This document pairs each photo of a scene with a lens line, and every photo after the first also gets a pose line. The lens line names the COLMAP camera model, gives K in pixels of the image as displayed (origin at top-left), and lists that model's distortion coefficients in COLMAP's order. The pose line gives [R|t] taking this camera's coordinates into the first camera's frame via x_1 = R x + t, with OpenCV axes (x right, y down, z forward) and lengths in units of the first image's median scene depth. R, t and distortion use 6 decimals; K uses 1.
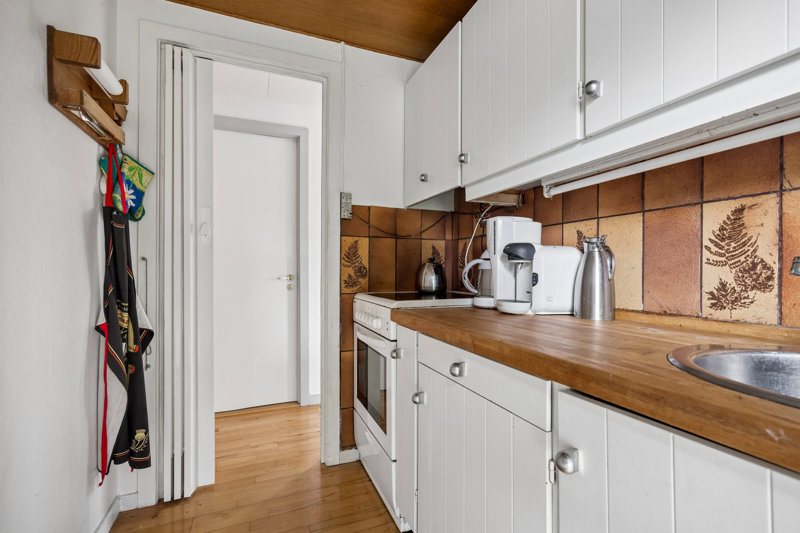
lens RADIAL K [[366.8, 0, 400.0], [0, 366.8, 266.5], [0, 0, 1]] dist [-0.000427, -0.000085]
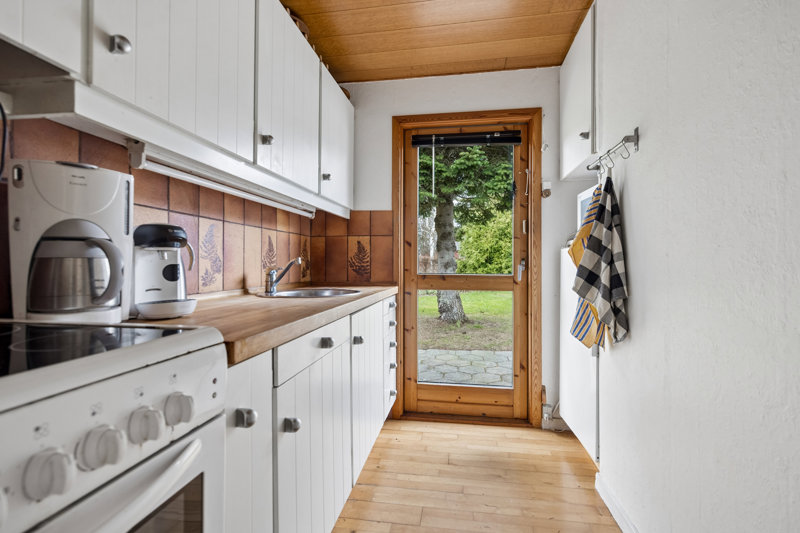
lens RADIAL K [[366.8, 0, 400.0], [0, 366.8, 266.5], [0, 0, 1]] dist [-0.000427, -0.000085]
pose [[-0.848437, 0.001603, 0.529293, -0.684939], [-0.003739, 0.999952, -0.009022, 0.042283], [-0.529283, -0.009633, -0.848391, 1.914080]]
